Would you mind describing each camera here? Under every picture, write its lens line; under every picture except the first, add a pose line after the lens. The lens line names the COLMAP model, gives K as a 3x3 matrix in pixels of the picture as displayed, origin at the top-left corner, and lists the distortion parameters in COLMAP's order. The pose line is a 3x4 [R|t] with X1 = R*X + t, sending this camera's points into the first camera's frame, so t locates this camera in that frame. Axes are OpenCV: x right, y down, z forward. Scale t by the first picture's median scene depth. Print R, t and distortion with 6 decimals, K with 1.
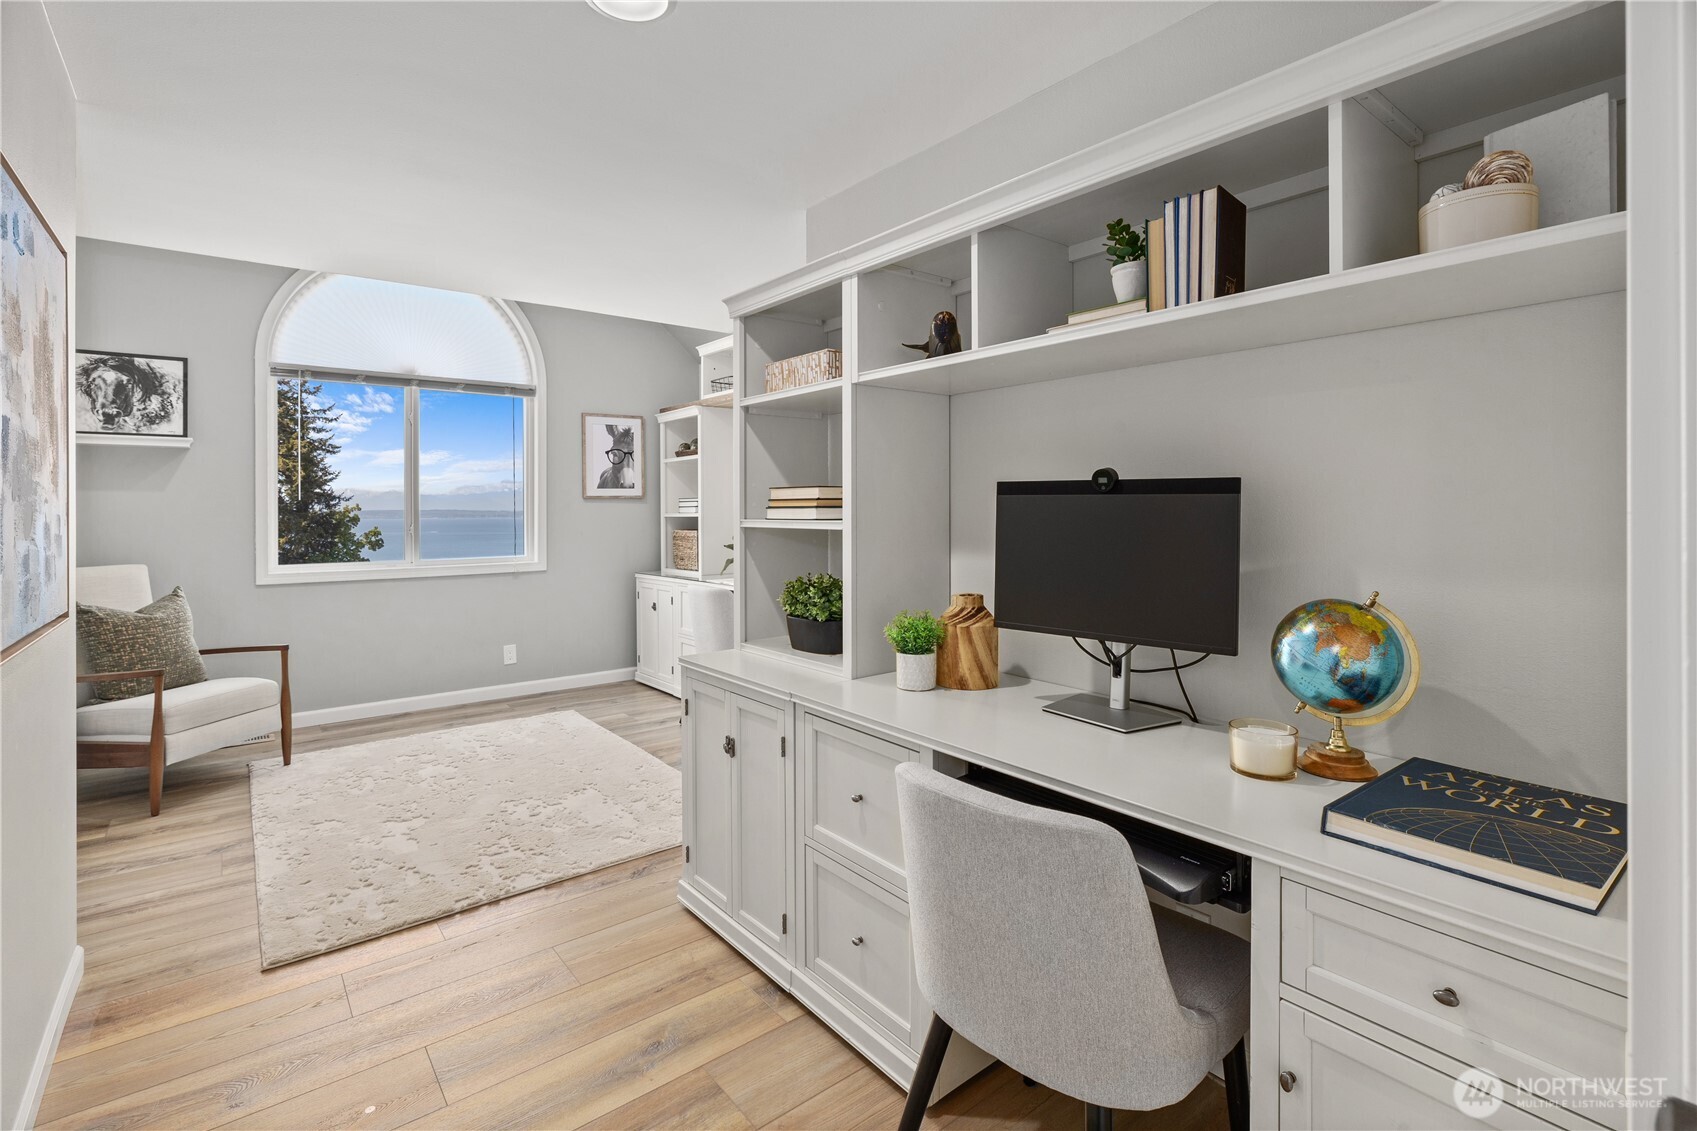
lens RADIAL K [[785.7, 0, 849.8], [0, 785.7, 506.1], [0, 0, 1]] dist [0.000014, 0.000015]
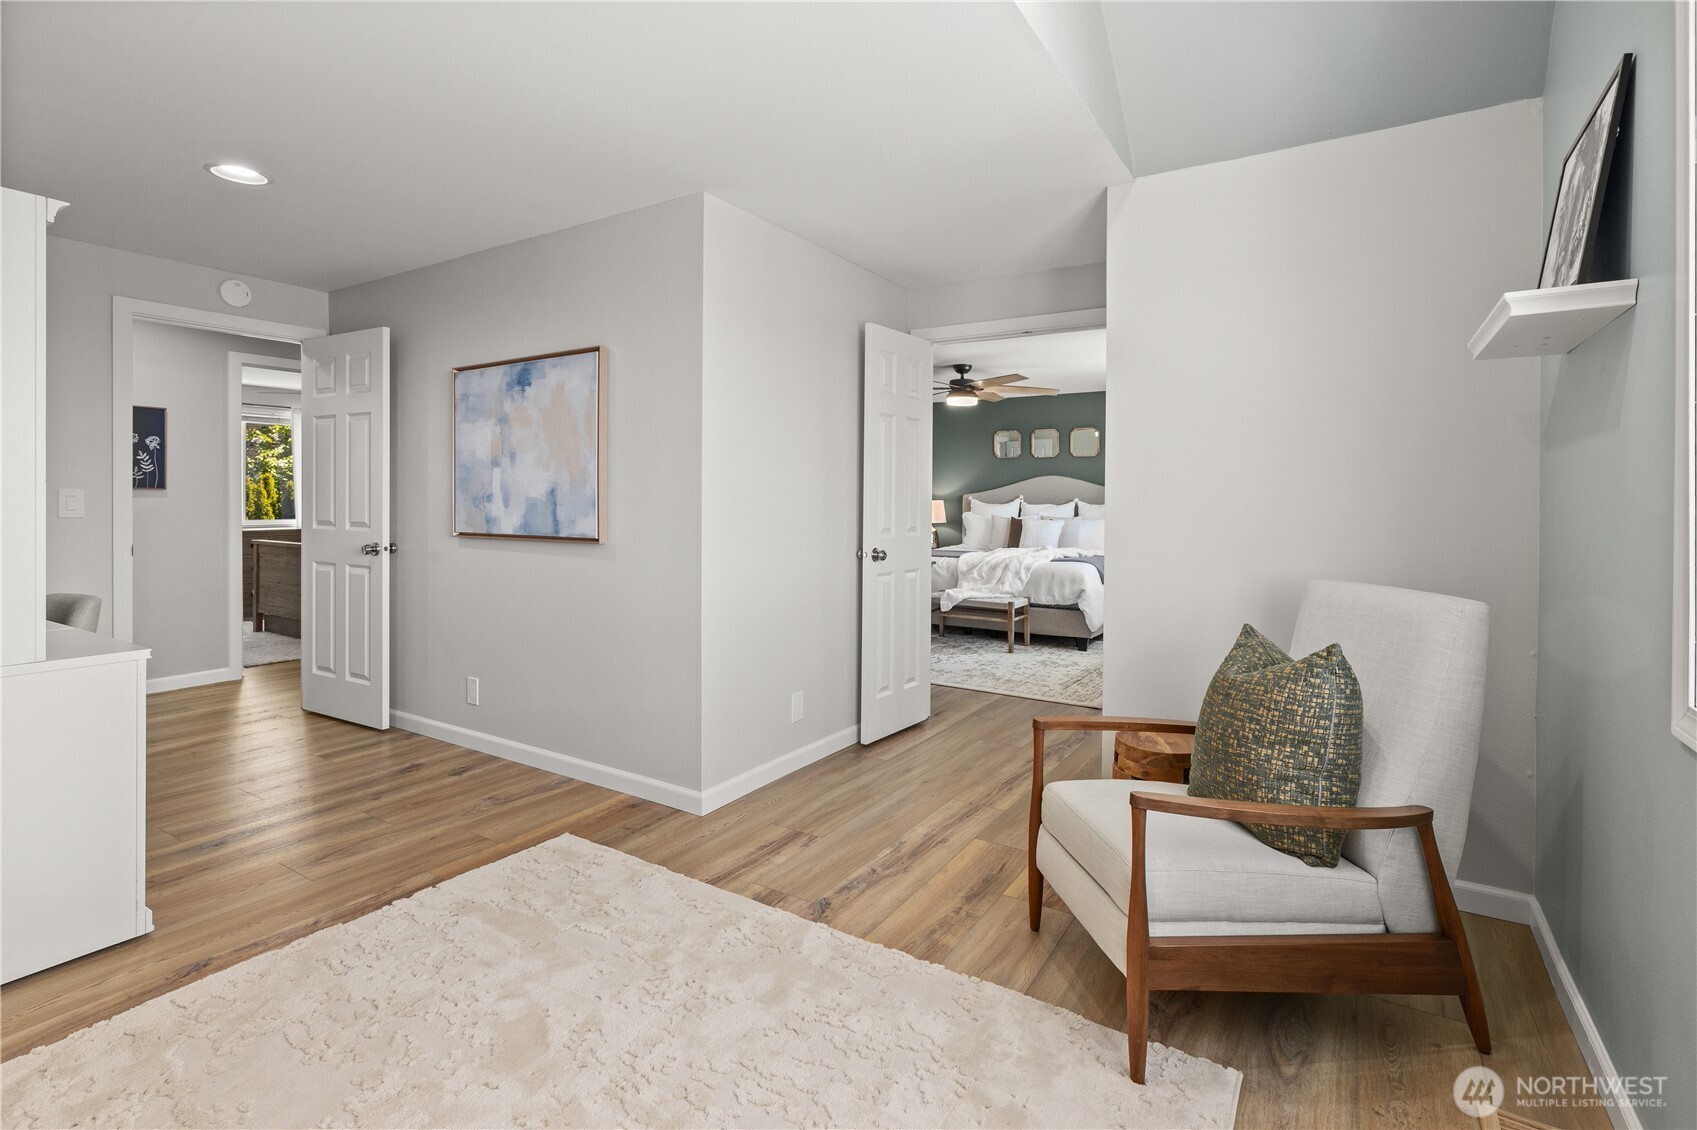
lens RADIAL K [[785.7, 0, 849.8], [0, 785.7, 505.6], [0, 0, 1]] dist [0.000014, 0.000015]
pose [[-0.941905, 0.001256, -0.335878, -0.574660], [-0.001460, 0.999968, 0.007834, 0.000648], [0.335877, 0.007869, -0.941873, 1.905023]]
